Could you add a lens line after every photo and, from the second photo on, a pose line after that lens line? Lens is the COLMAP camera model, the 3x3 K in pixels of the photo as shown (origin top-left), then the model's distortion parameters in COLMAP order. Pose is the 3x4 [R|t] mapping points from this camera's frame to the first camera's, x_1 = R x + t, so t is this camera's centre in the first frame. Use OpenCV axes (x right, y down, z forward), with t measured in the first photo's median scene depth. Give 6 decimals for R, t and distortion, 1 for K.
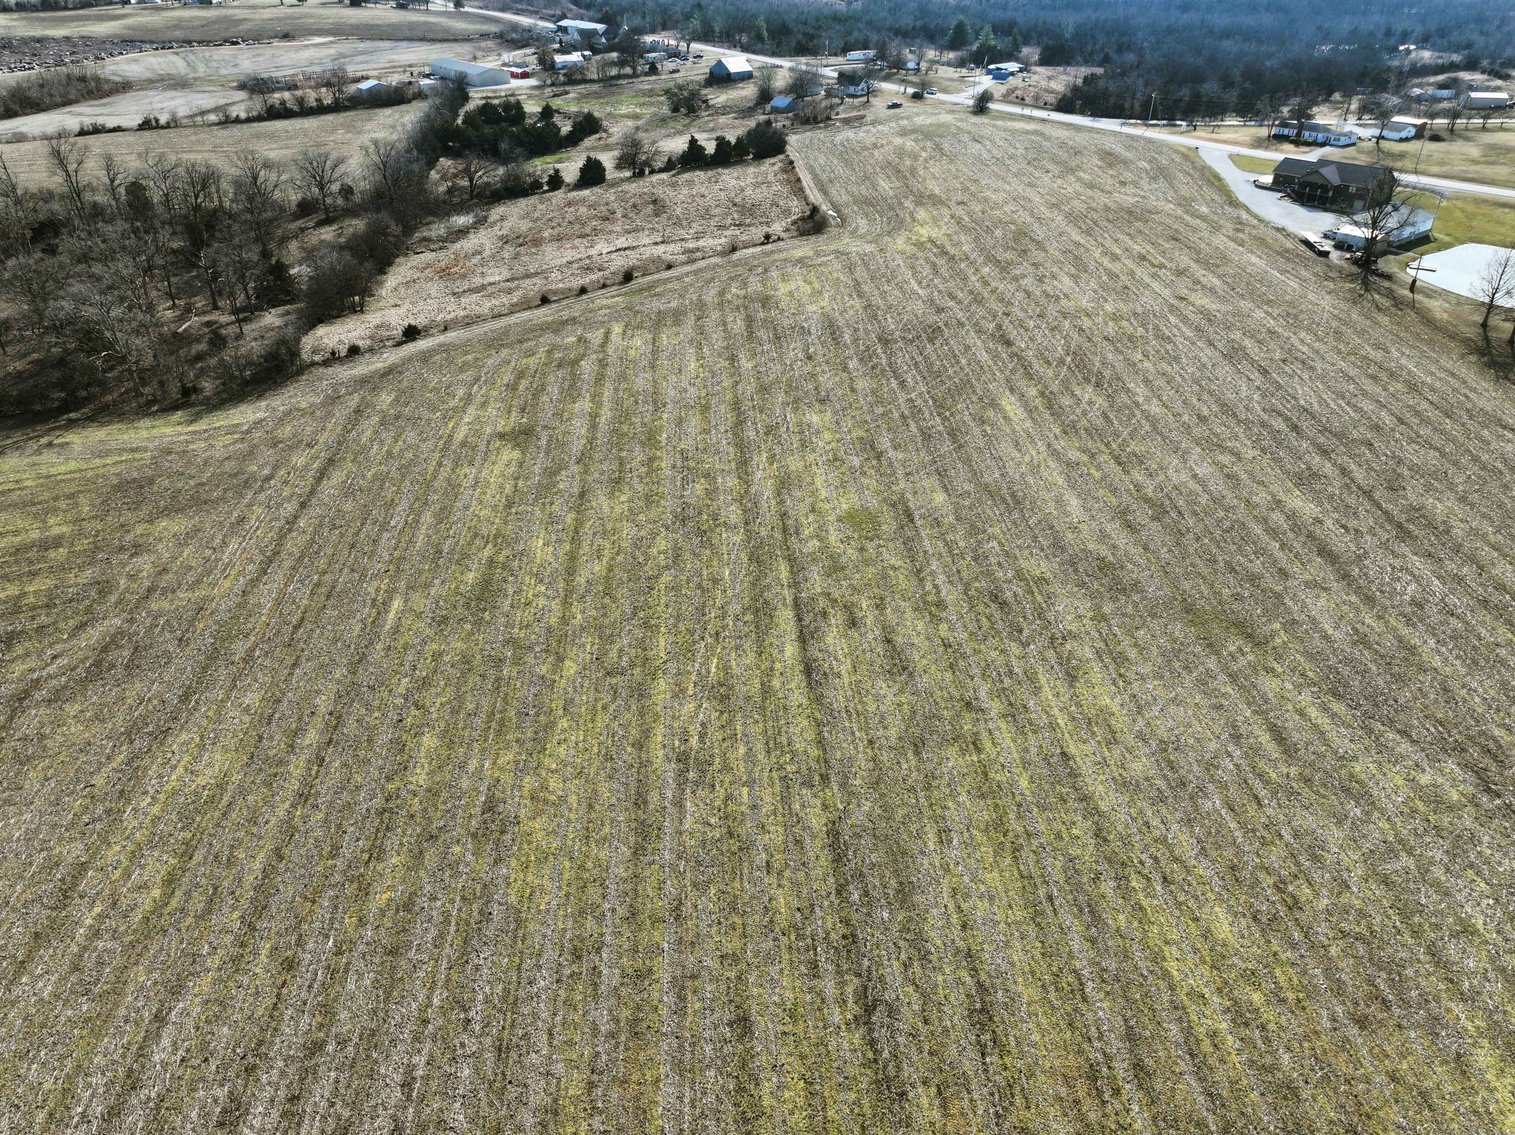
lens RADIAL K [[1061.6, 0, 758.0], [0, 1061.6, 575.9], [0, 0, 1]] dist [-0.004705, 0.022769]
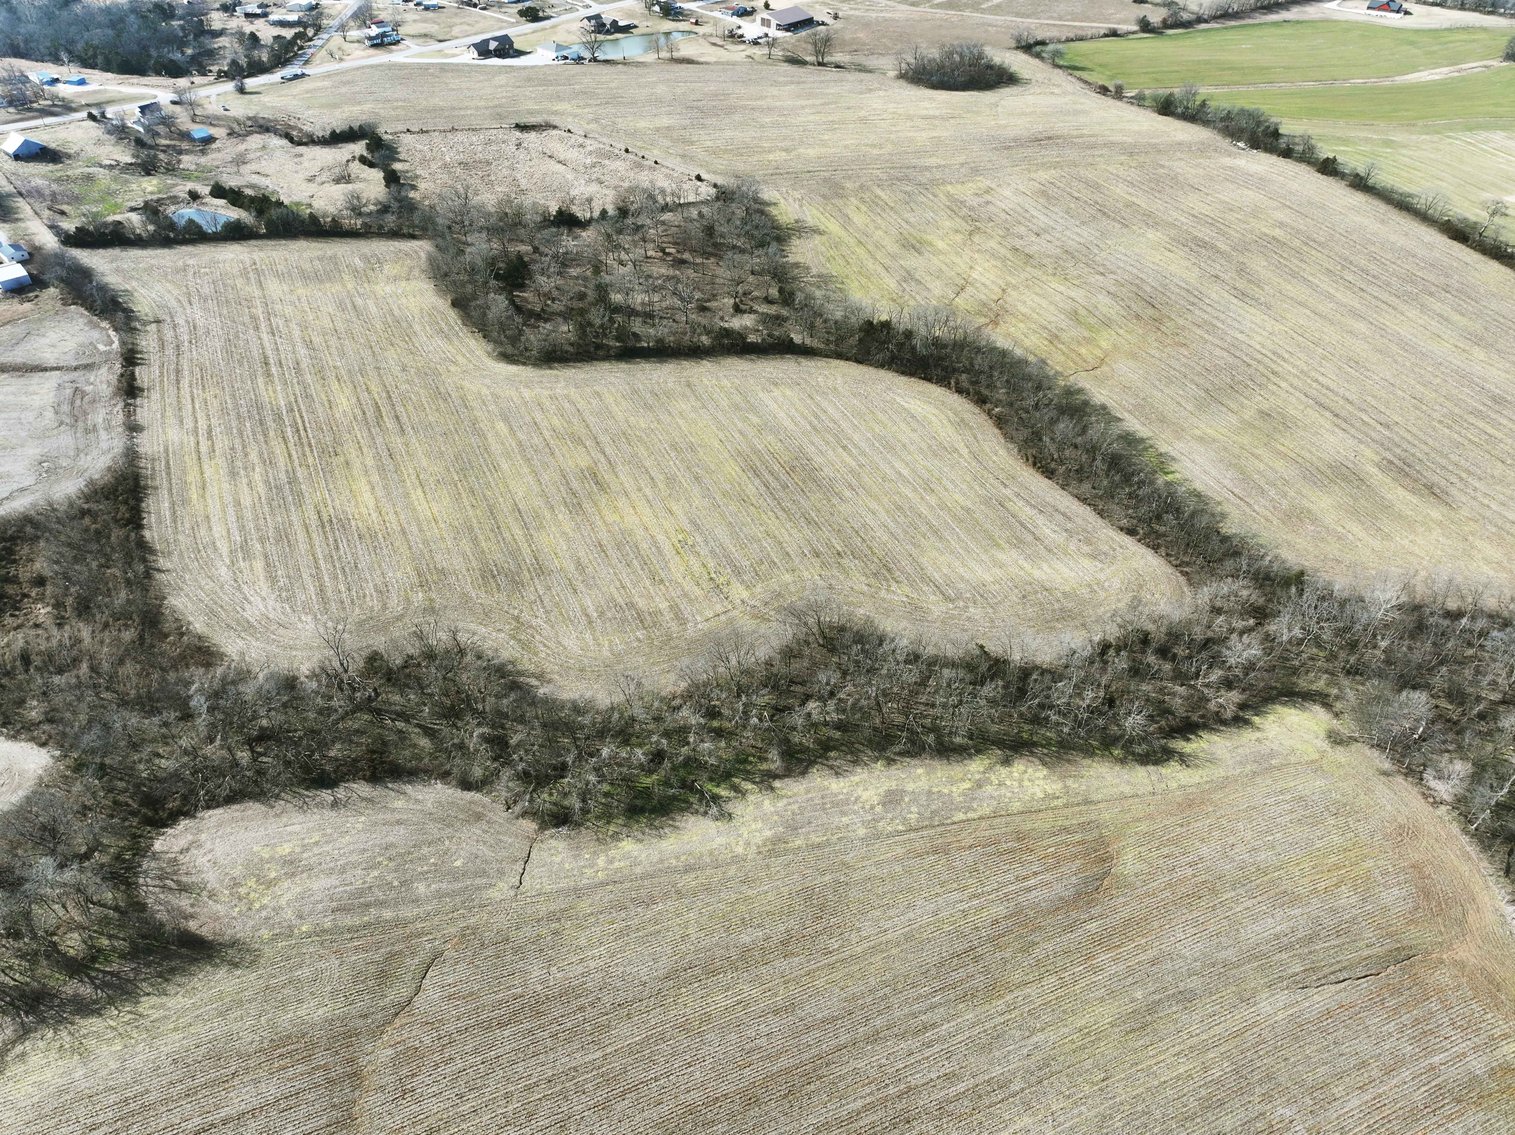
lens RADIAL K [[1061.6, 0, 762.4], [0, 1061.6, 573.7], [0, 0, 1]] dist [-0.004705, 0.022769]
pose [[-0.137359, -0.643715, 0.752837, -2.043935], [0.523394, 0.598102, 0.606904, -0.800561], [-0.840947, 0.477394, 0.254762, 0.488923]]
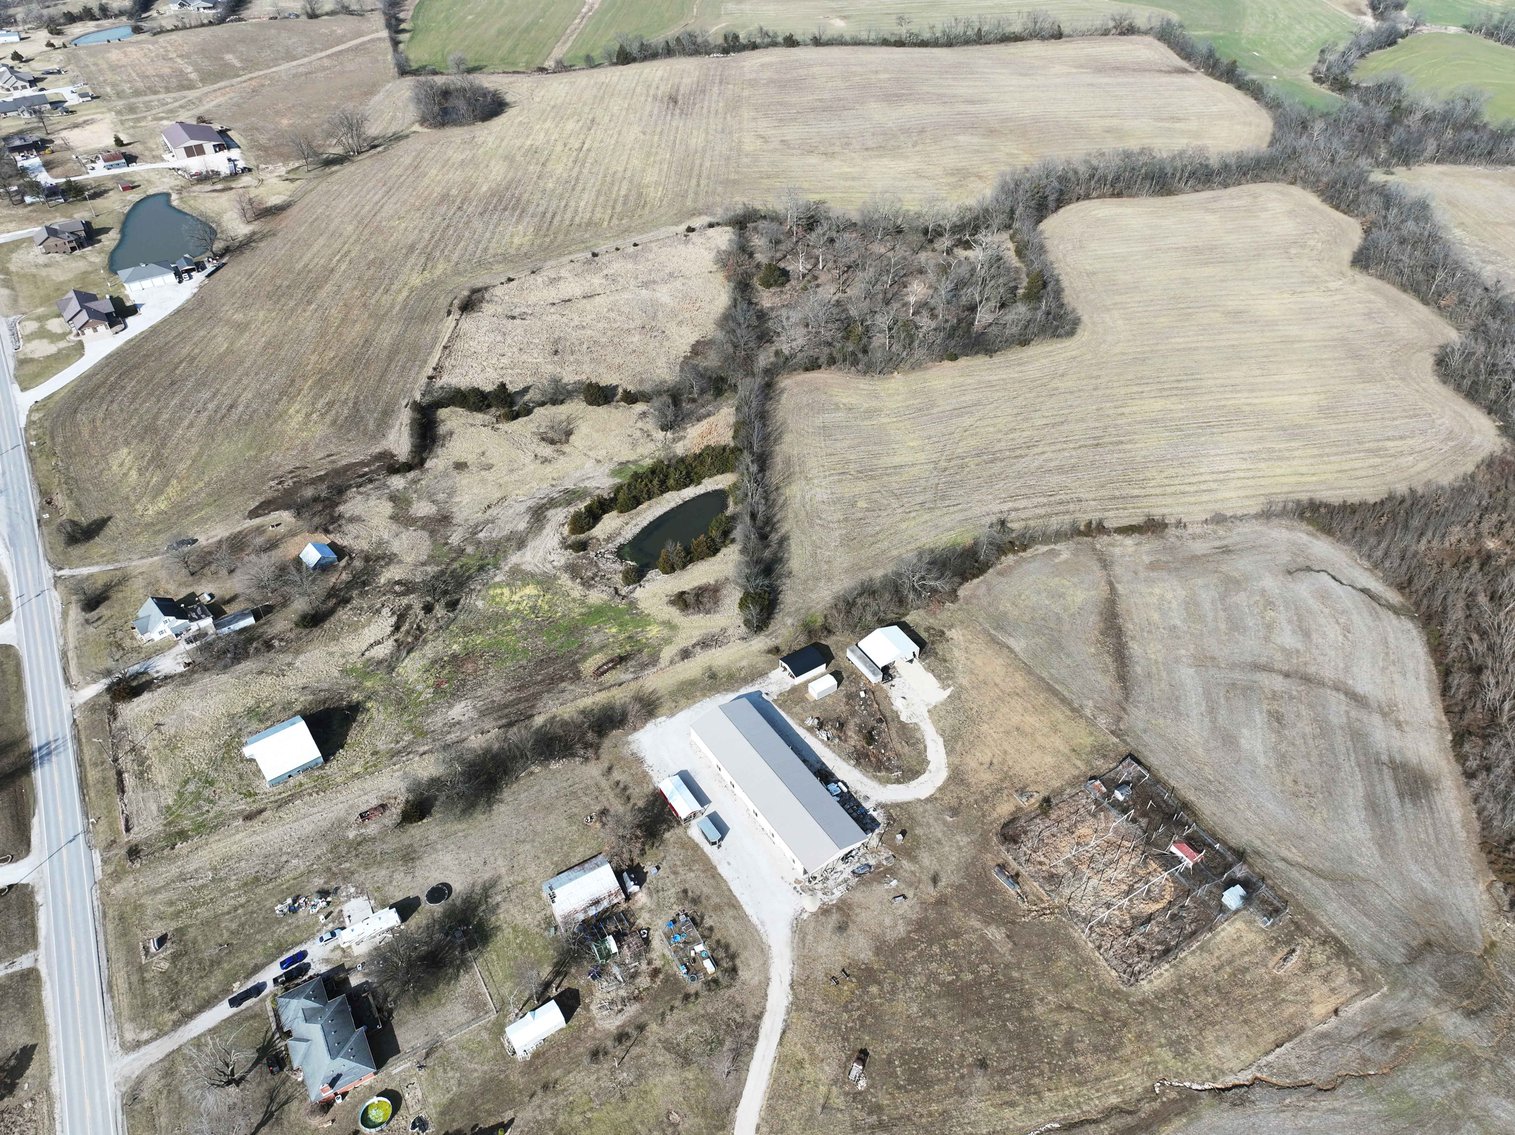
lens RADIAL K [[1061.6, 0, 774.1], [0, 1061.6, 571.4], [0, 0, 1]] dist [-0.004705, 0.022769]
pose [[-0.997607, -0.046574, 0.051104, -0.489826], [0.035570, 0.288117, 0.956934, -1.668407], [-0.059293, 0.956462, -0.285771, 1.747336]]
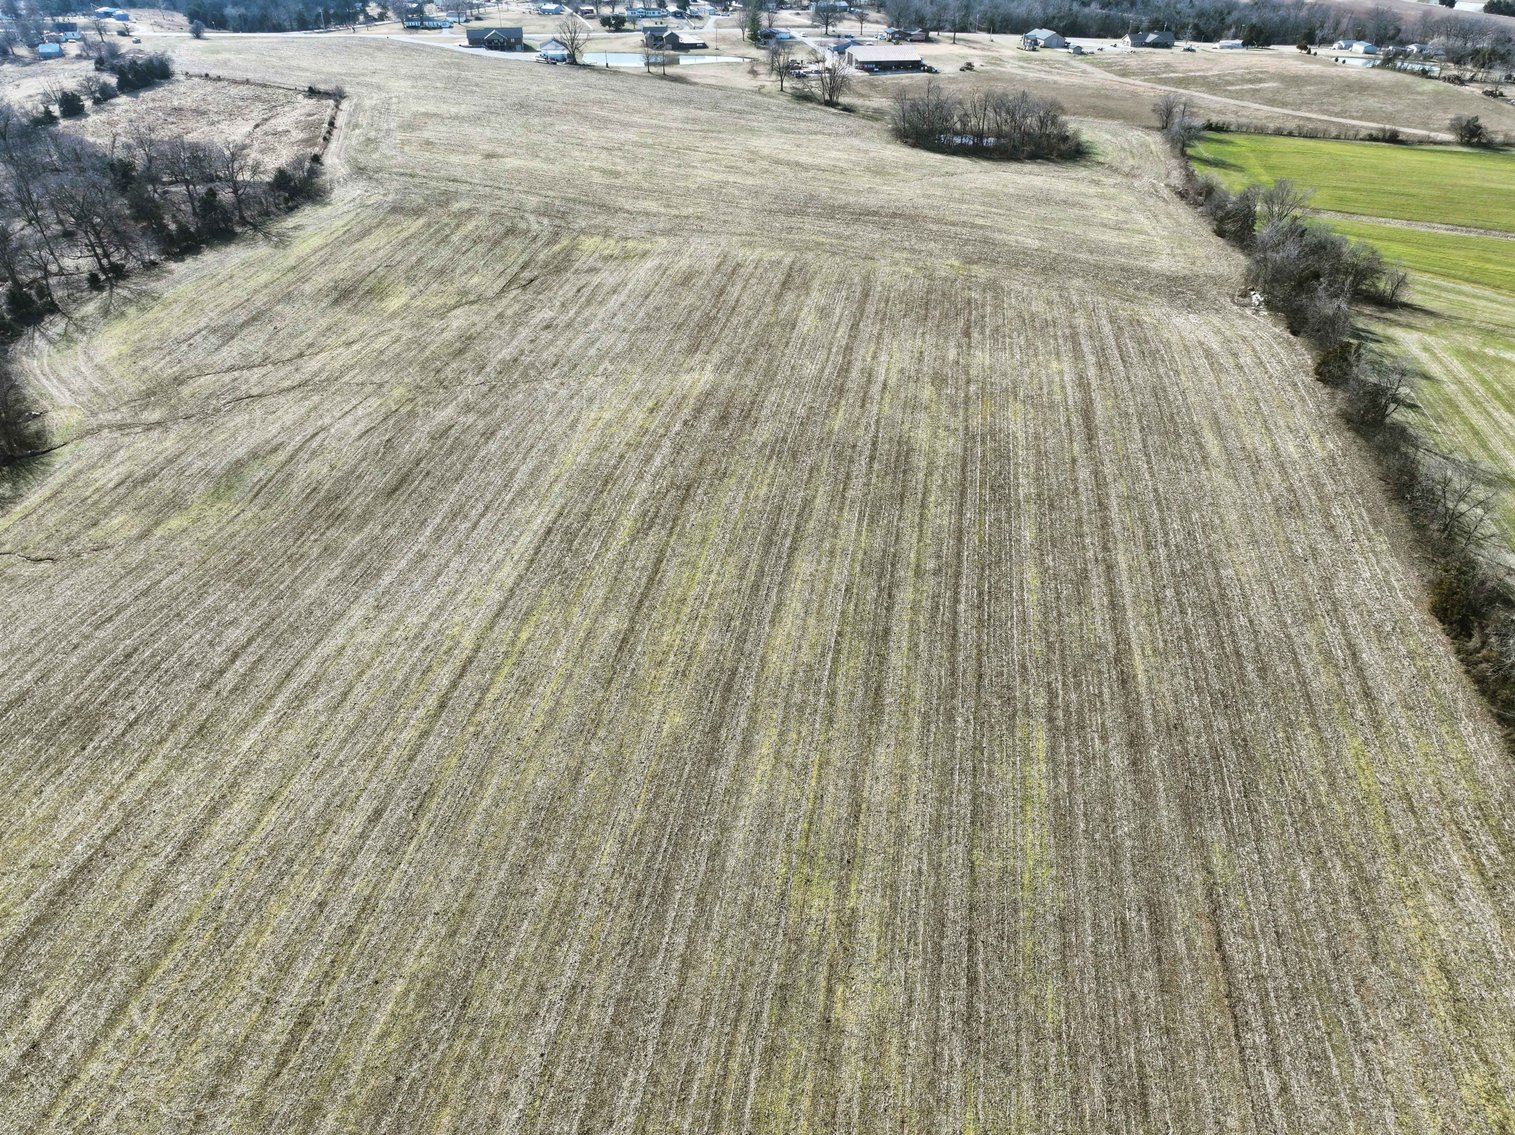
lens RADIAL K [[1061.6, 0, 763.2], [0, 1061.6, 574.5], [0, 0, 1]] dist [-0.004705, 0.022769]
pose [[0.461664, -0.488451, 0.740460, -1.134794], [0.462337, 0.844891, 0.269080, 0.148121], [-0.757040, 0.218118, 0.615885, -0.319036]]
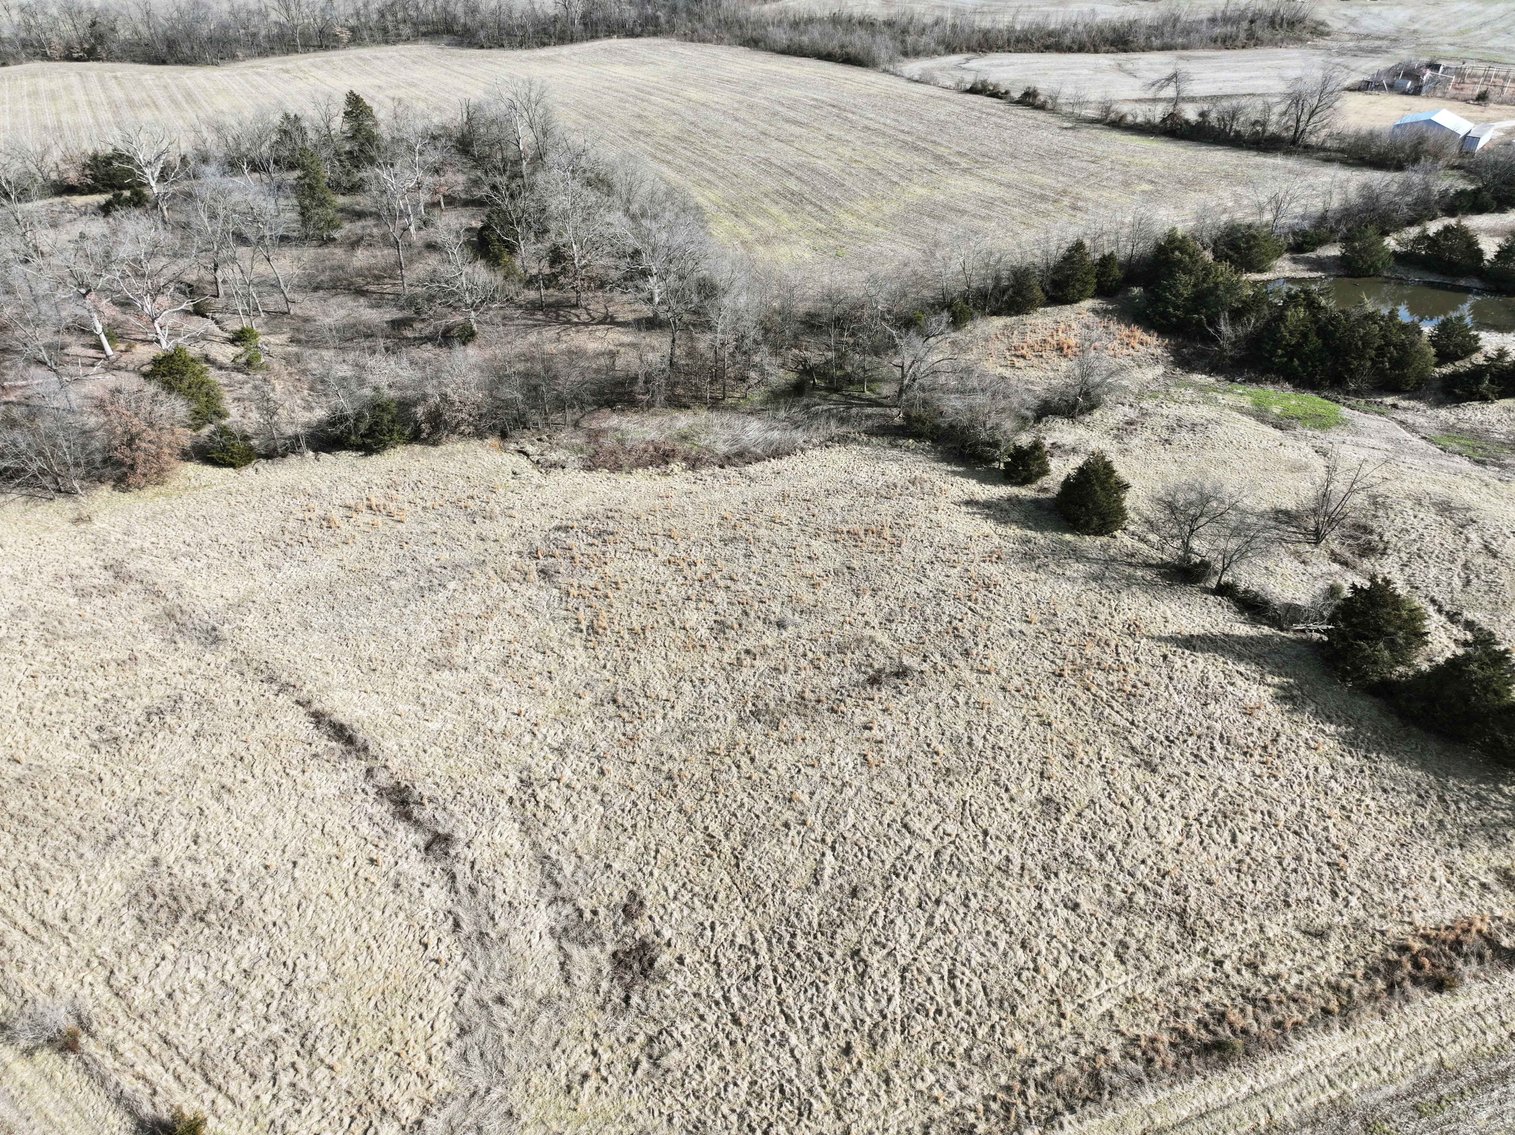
lens RADIAL K [[1061.6, 0, 763.9], [0, 1061.6, 563.8], [0, 0, 1]] dist [-0.004705, 0.022769]
pose [[0.226243, 0.573708, -0.787193, 0.137109], [-0.518033, 0.755251, 0.401544, -0.519209], [0.824898, 0.316945, 0.468070, 0.857848]]
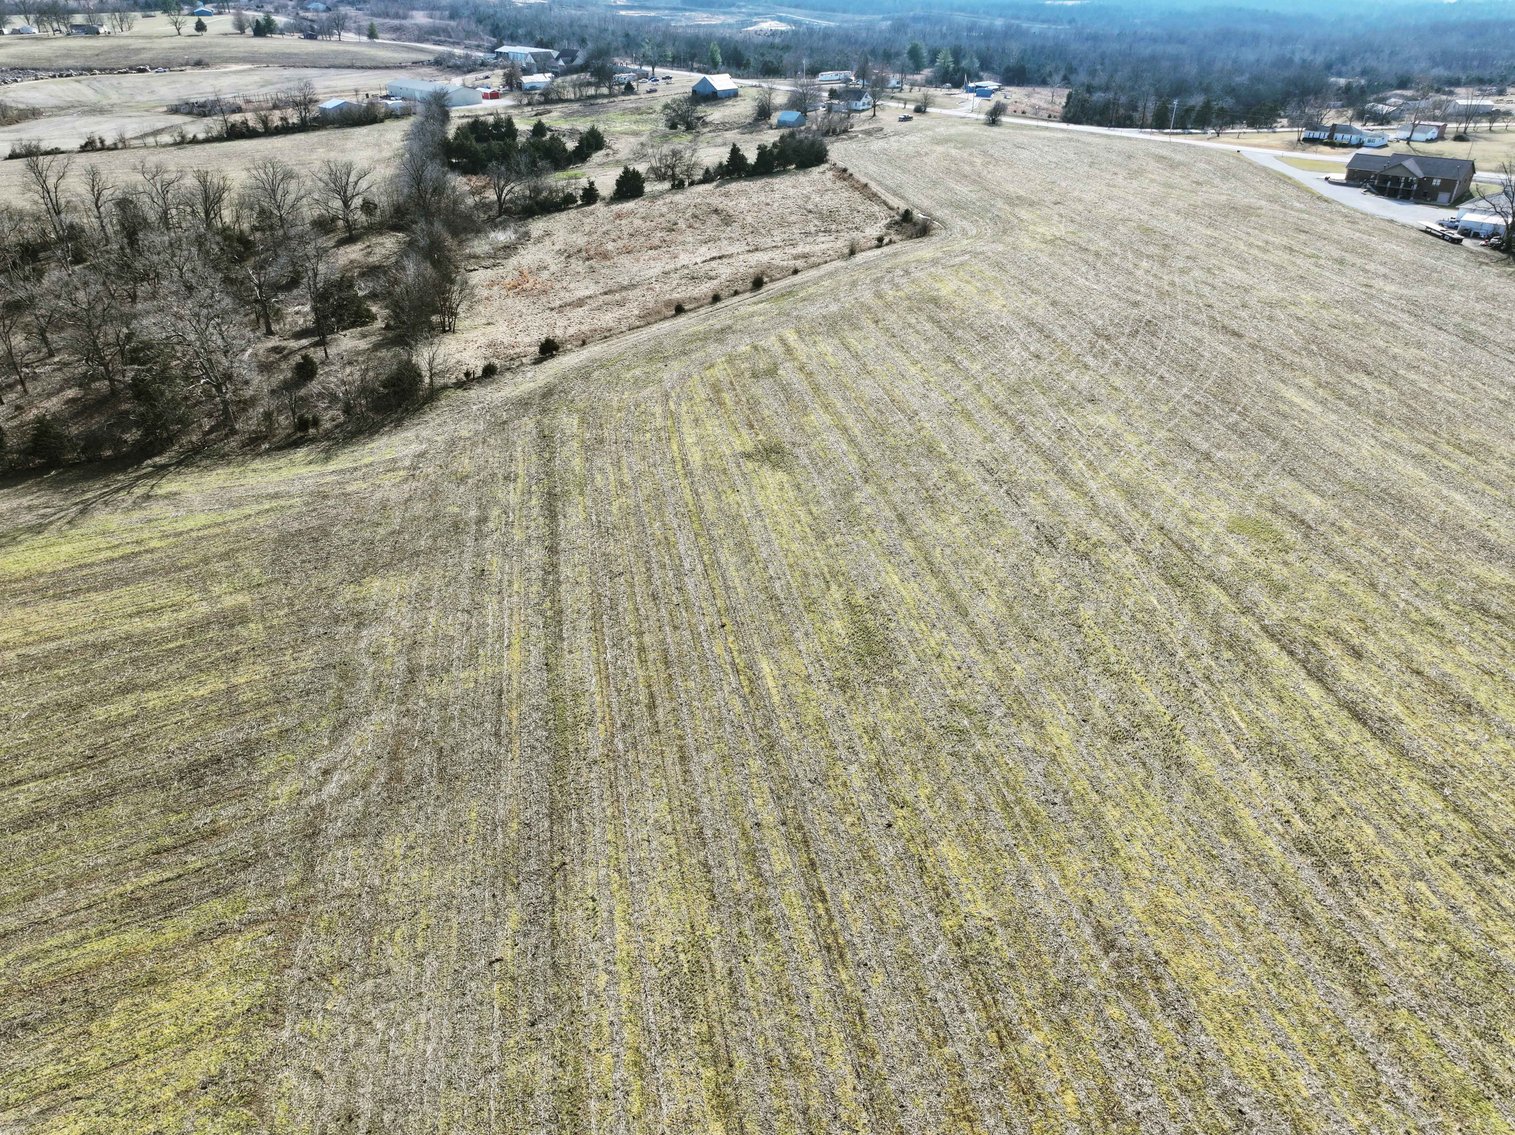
lens RADIAL K [[1061.6, 0, 761.0], [0, 1061.6, 576.5], [0, 0, 1]] dist [-0.004705, 0.022769]
pose [[0.992475, -0.057303, 0.108209, -0.186911], [0.061231, 0.997567, -0.033323, -0.005927], [-0.106036, 0.039698, 0.993570, 0.105121]]
